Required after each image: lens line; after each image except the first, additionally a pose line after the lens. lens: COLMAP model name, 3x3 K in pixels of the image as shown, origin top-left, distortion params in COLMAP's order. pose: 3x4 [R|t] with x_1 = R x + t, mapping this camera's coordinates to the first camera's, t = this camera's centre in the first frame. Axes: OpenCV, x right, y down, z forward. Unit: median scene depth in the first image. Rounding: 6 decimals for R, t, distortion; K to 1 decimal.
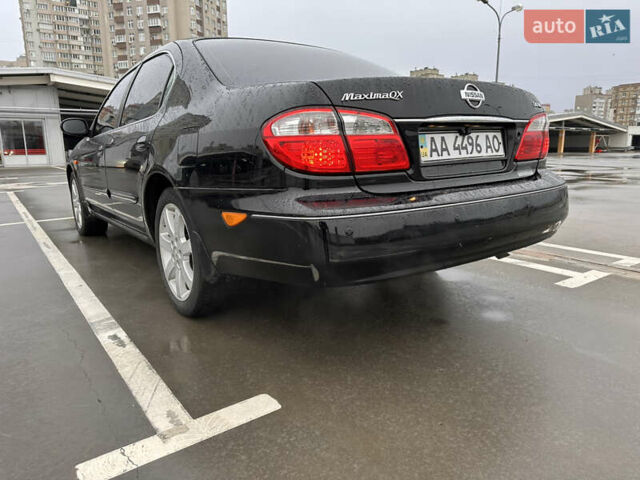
lens RADIAL K [[442.9, 0, 311.4], [0, 442.9, 244.3], [0, 0, 1]] dist [0.036119, -0.037573]
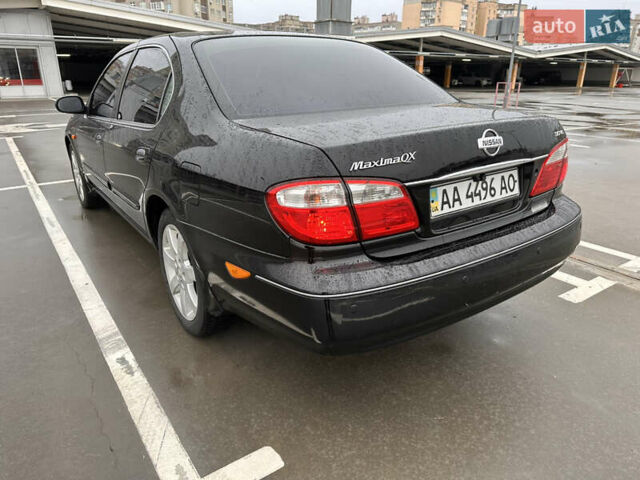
lens RADIAL K [[442.9, 0, 311.4], [0, 442.9, 244.3], [0, 0, 1]] dist [0.036119, -0.037573]
pose [[0.999815, 0.017139, -0.008733, -0.003054], [-0.015636, 0.988563, 0.149994, -0.253652], [0.011204, -0.149830, 0.988648, 0.035274]]
